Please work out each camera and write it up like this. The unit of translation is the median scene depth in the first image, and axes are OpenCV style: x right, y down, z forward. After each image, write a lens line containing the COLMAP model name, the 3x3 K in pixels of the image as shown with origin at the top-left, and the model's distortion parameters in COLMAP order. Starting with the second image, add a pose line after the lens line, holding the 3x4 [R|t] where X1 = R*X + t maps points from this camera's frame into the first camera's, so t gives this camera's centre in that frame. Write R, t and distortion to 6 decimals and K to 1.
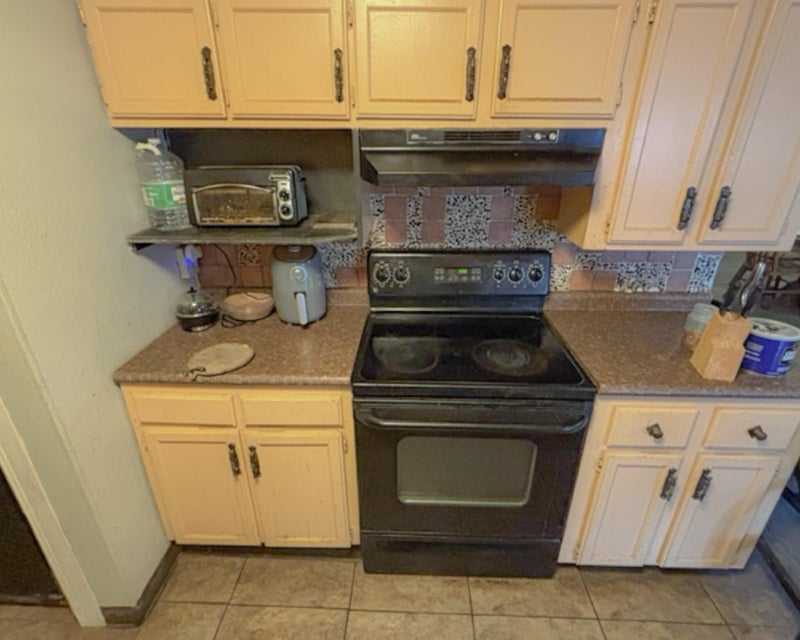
lens RADIAL K [[407.7, 0, 400.0], [0, 407.7, 320.0], [0, 0, 1]] dist [0.001384, 0.001922]
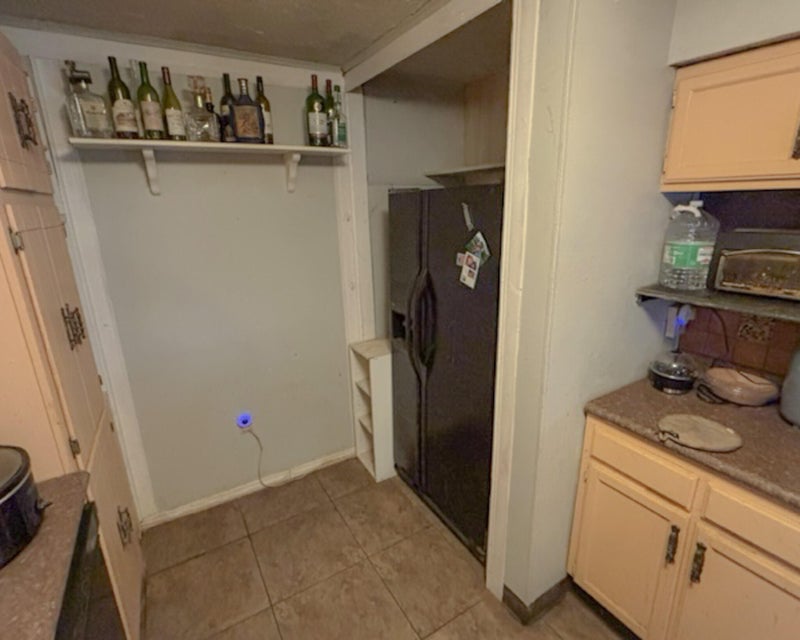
lens RADIAL K [[409.7, 0, 400.0], [0, 409.7, 320.0], [0, 0, 1]] dist [-0.003051, -0.000383]
pose [[0.546308, 0.220656, -0.807997, -0.115335], [-0.319820, 0.946536, 0.042251, 0.029697], [0.774121, 0.235331, 0.587670, -0.101868]]
